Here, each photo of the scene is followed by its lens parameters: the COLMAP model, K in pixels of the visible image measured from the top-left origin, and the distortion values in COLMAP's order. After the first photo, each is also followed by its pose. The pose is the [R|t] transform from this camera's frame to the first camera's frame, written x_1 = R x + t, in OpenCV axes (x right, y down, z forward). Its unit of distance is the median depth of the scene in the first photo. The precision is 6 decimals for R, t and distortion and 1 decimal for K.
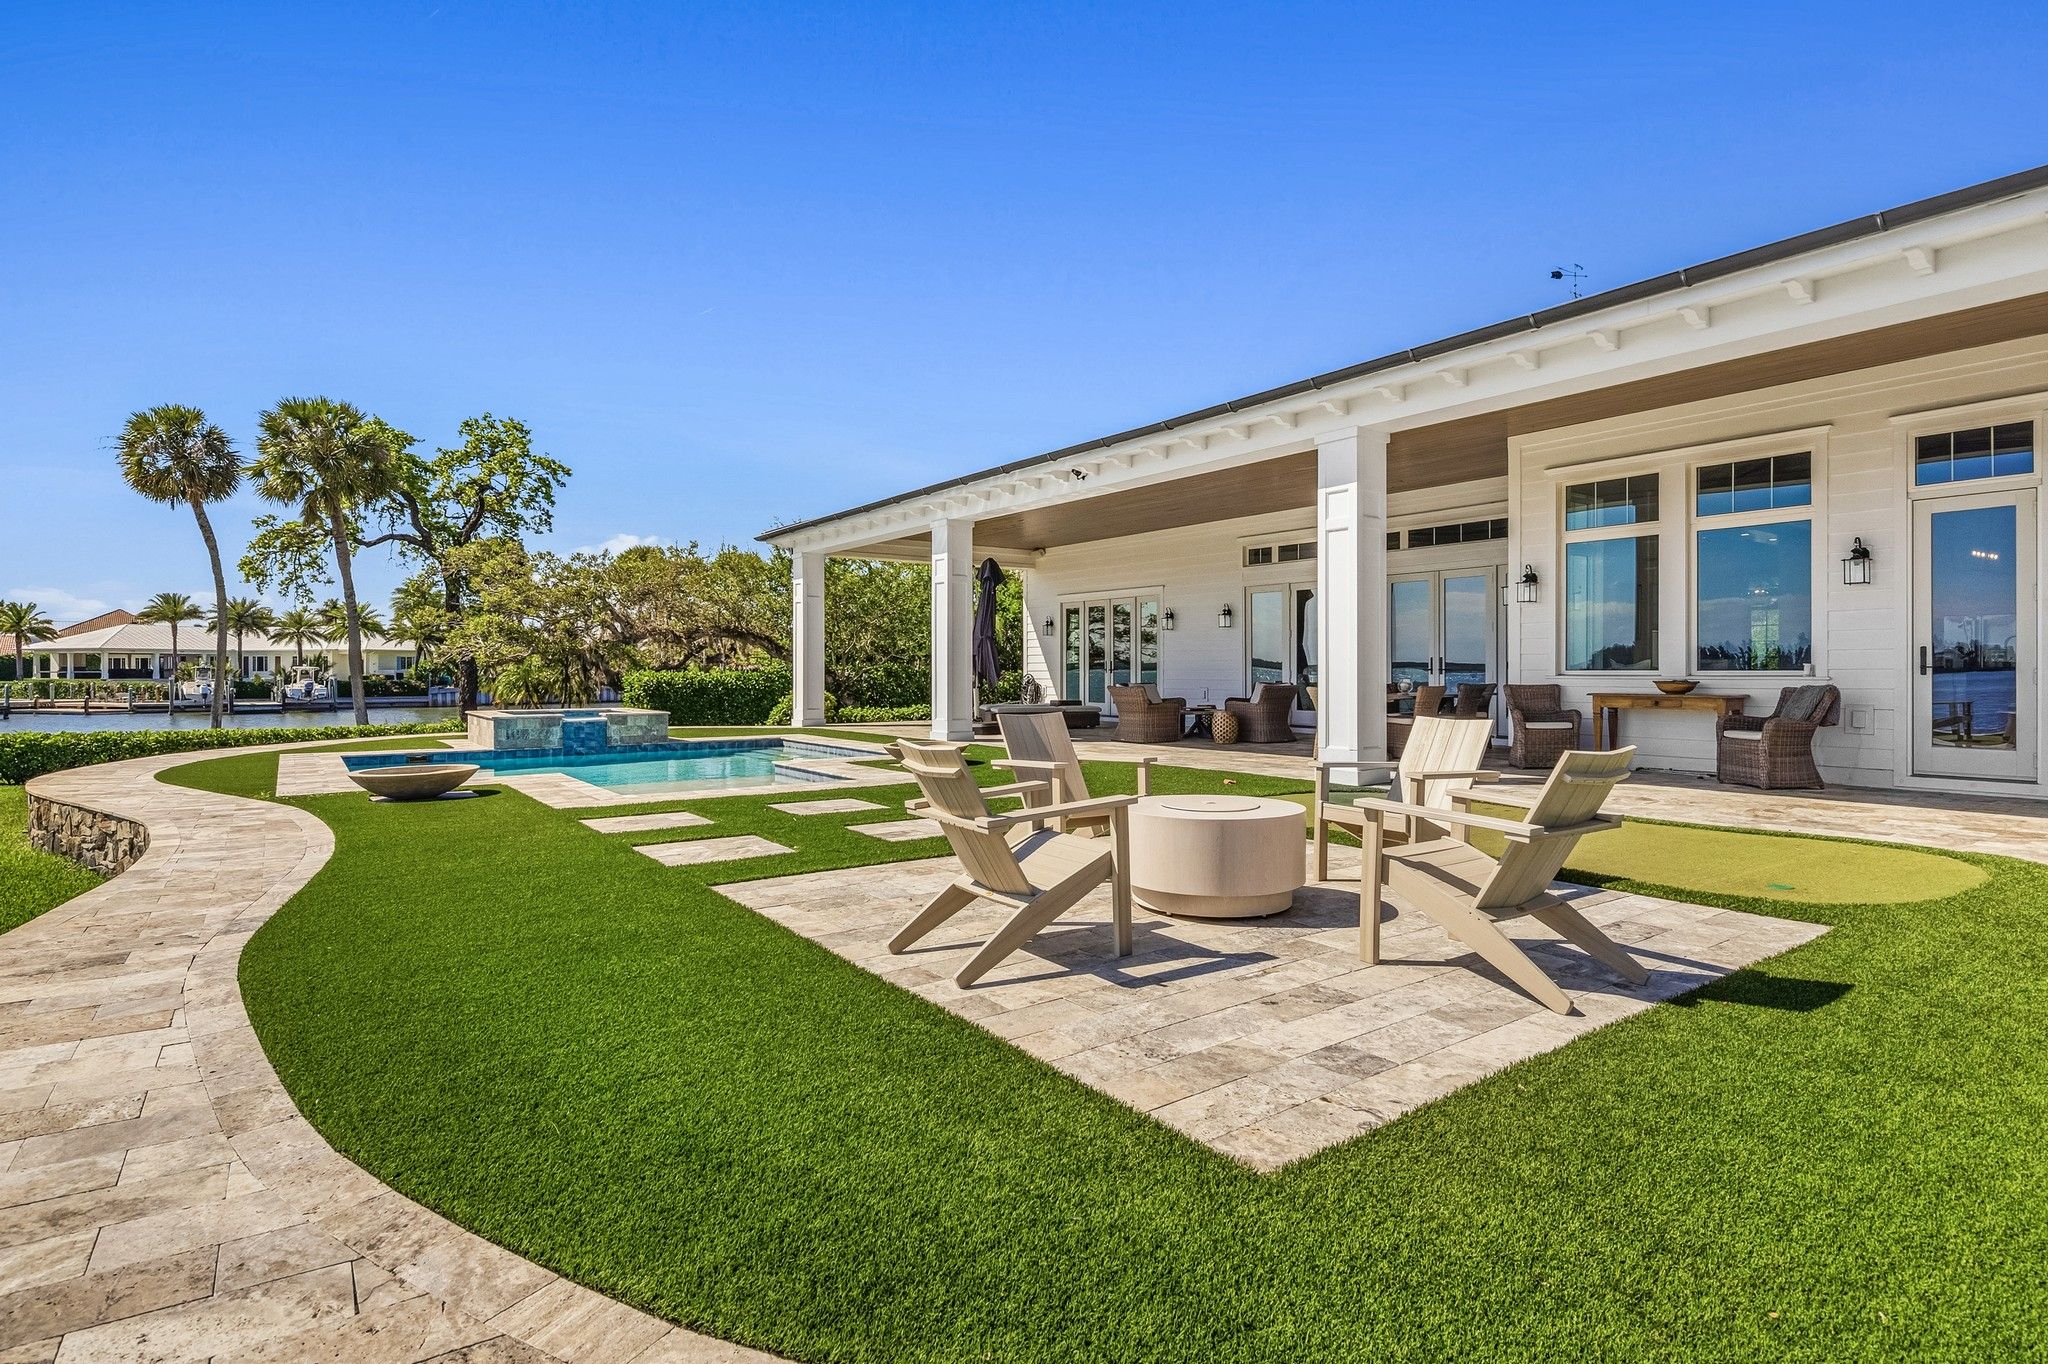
lens RADIAL K [[1015.3, 0, 1019.1], [0, 1015.3, 681.6], [0, 0, 1]] dist [-0.007604, 0.001018]
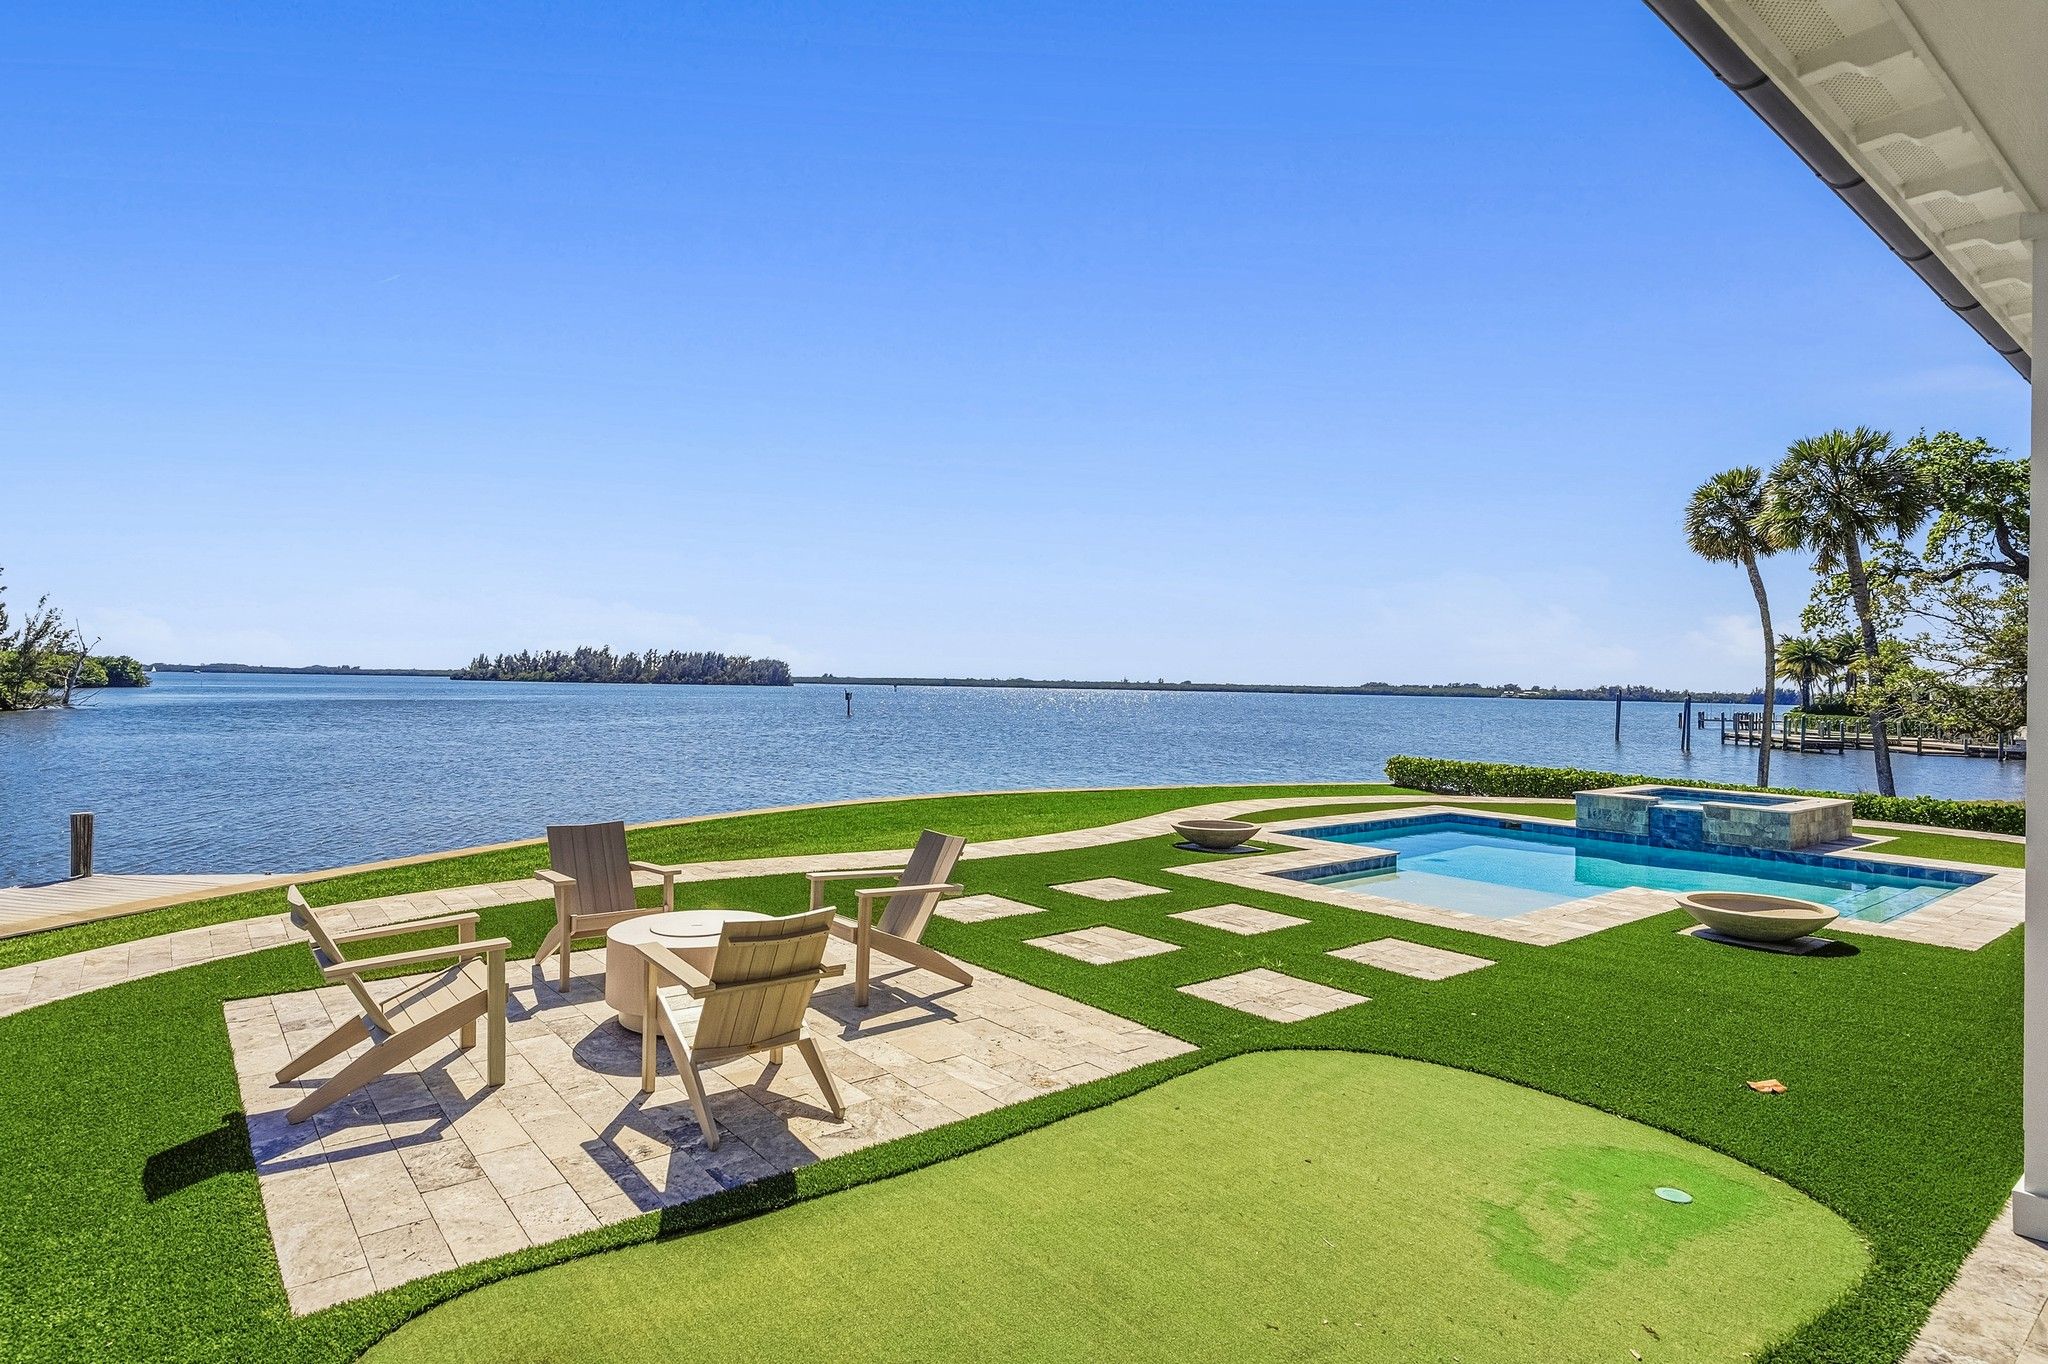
lens RADIAL K [[1071.2, 0, 1038.5], [0, 1071.2, 667.2], [0, 0, 1]] dist [-0.007995, 0.005969]
pose [[0.078462, -0.014000, -0.996819, 0.308644], [-0.033513, 0.999299, -0.016672, -0.034147], [0.996354, 0.034715, 0.077938, 0.284169]]
